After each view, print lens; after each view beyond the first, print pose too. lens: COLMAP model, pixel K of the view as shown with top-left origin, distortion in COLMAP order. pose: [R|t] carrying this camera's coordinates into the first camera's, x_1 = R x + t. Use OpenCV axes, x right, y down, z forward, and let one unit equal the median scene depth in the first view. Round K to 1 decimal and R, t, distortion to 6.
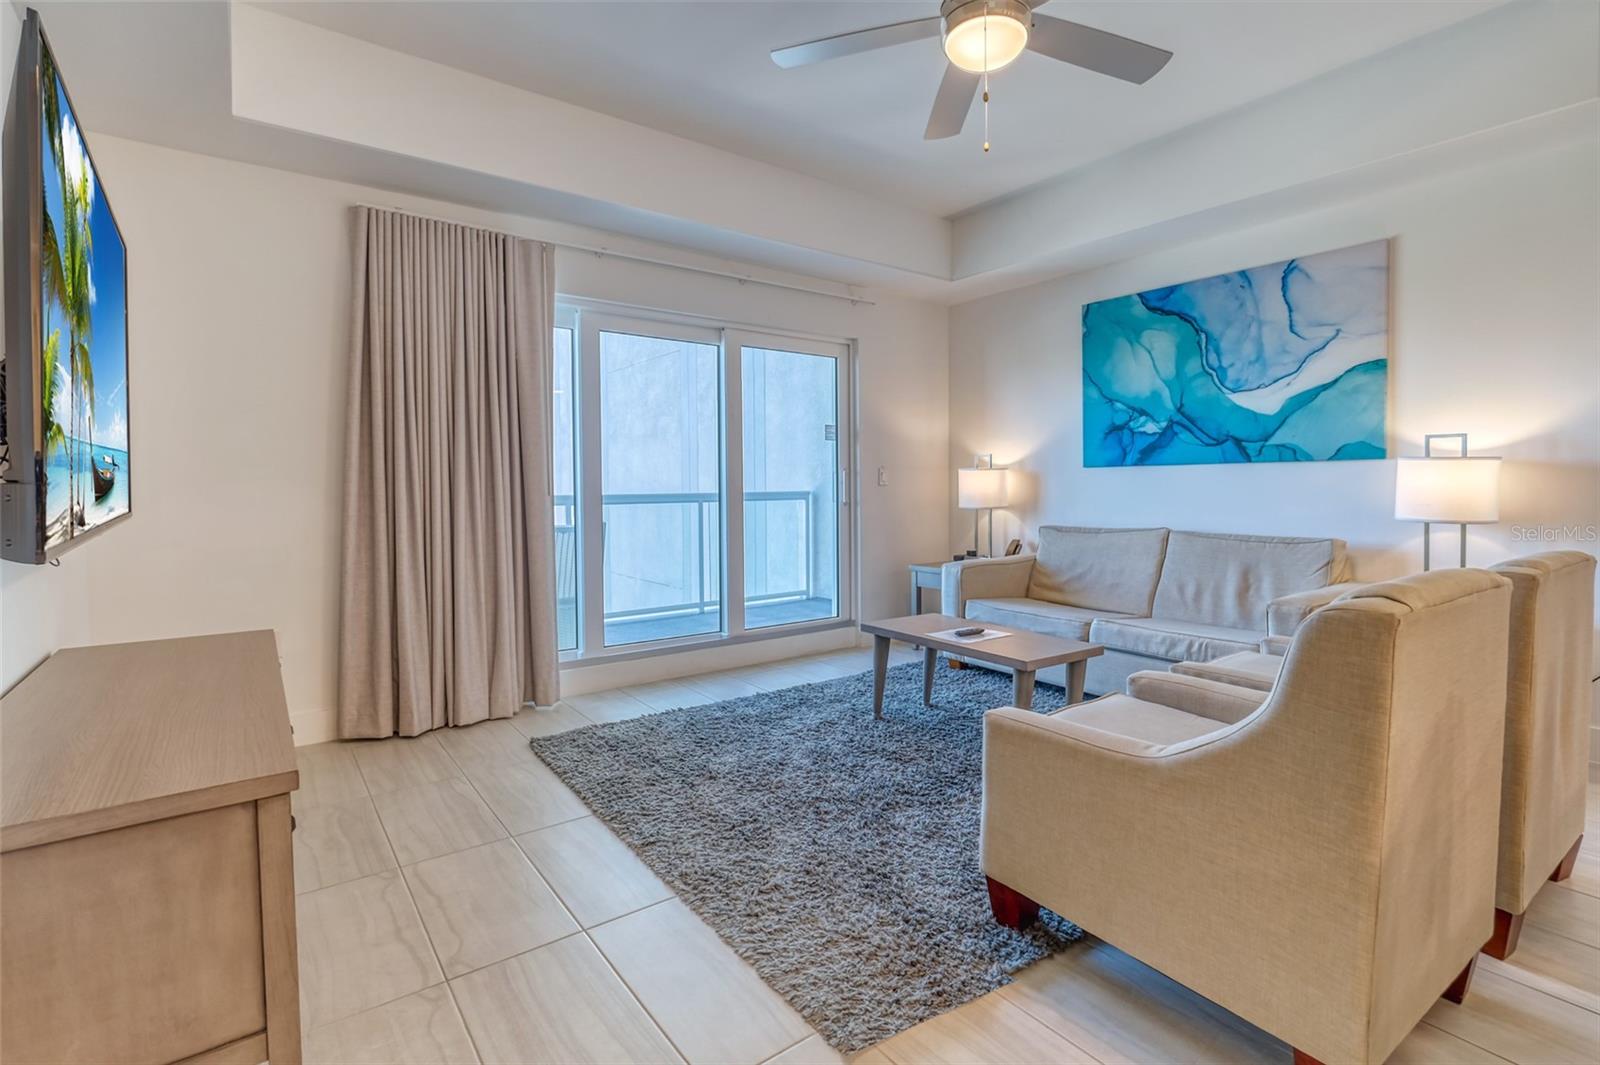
lens RADIAL K [[735.2, 0, 768.0], [0, 735.2, 511.9], [0, 0, 1]] dist [-0.006989, 0.000629]
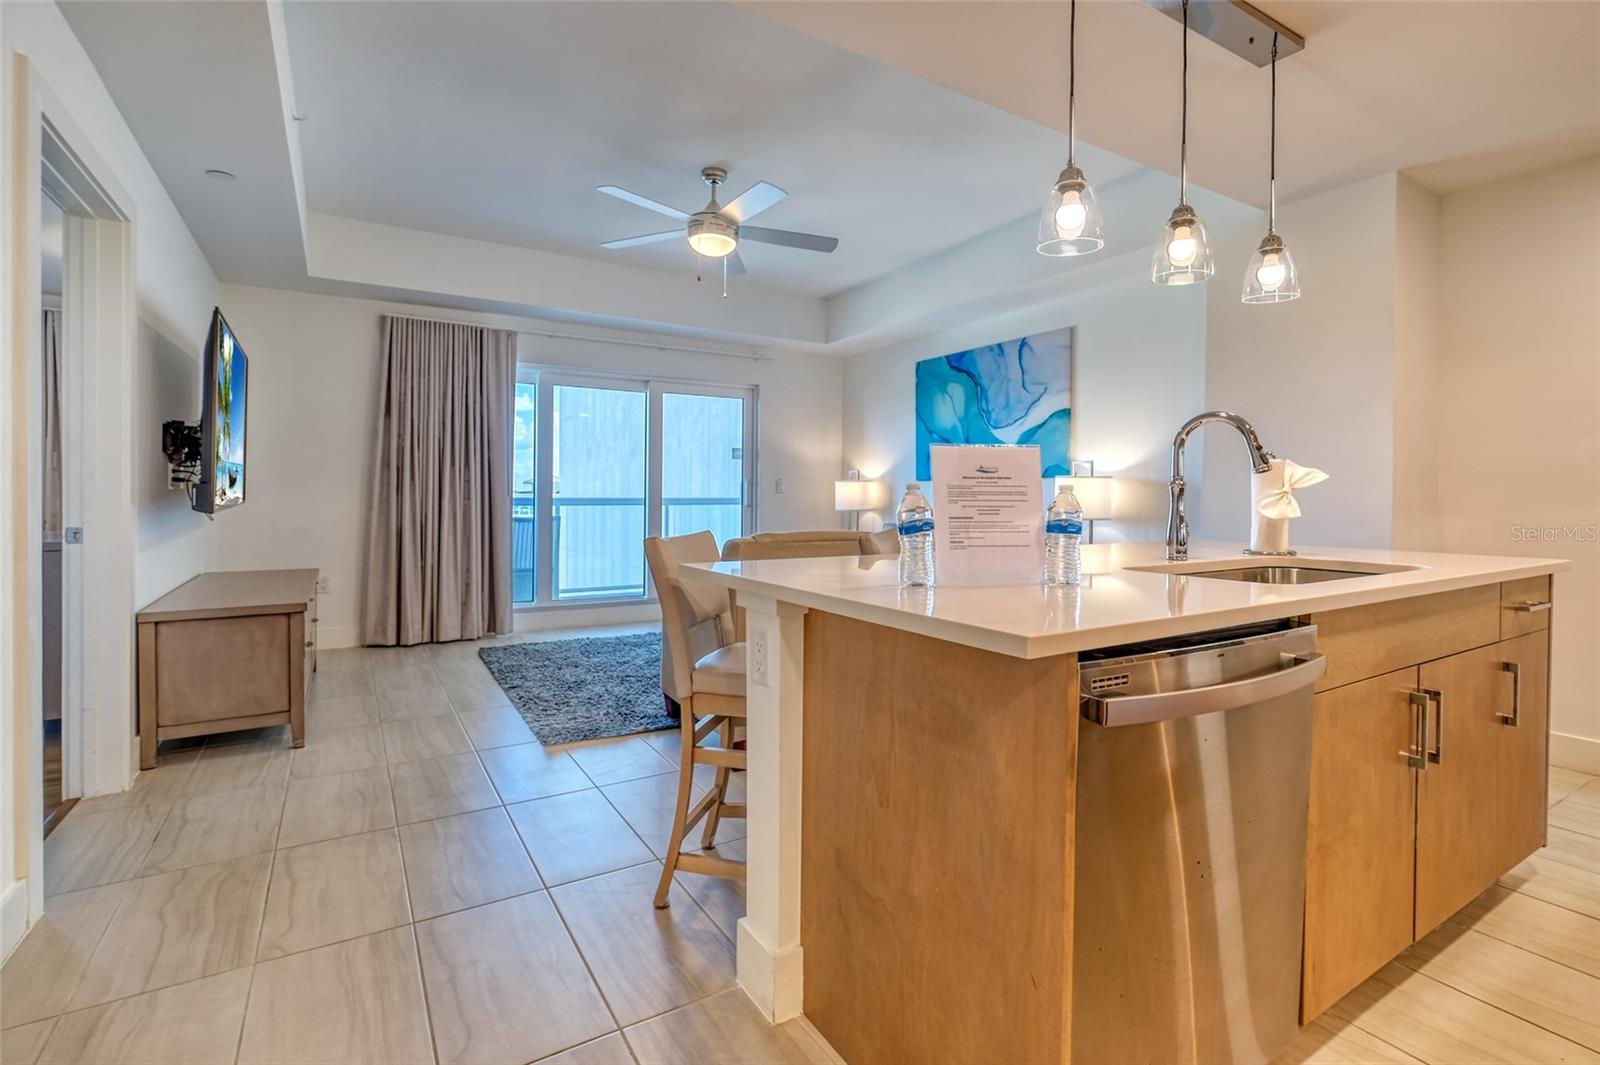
lens RADIAL K [[709.8, 0, 801.7], [0, 709.8, 497.0], [0, 0, 1]] dist [-0.011400, 0.001301]
pose [[0.998830, 0.010236, -0.047259, 0.334812], [-0.011787, 0.999397, -0.032669, 0.018091], [0.046896, 0.033187, 0.998348, -0.385316]]
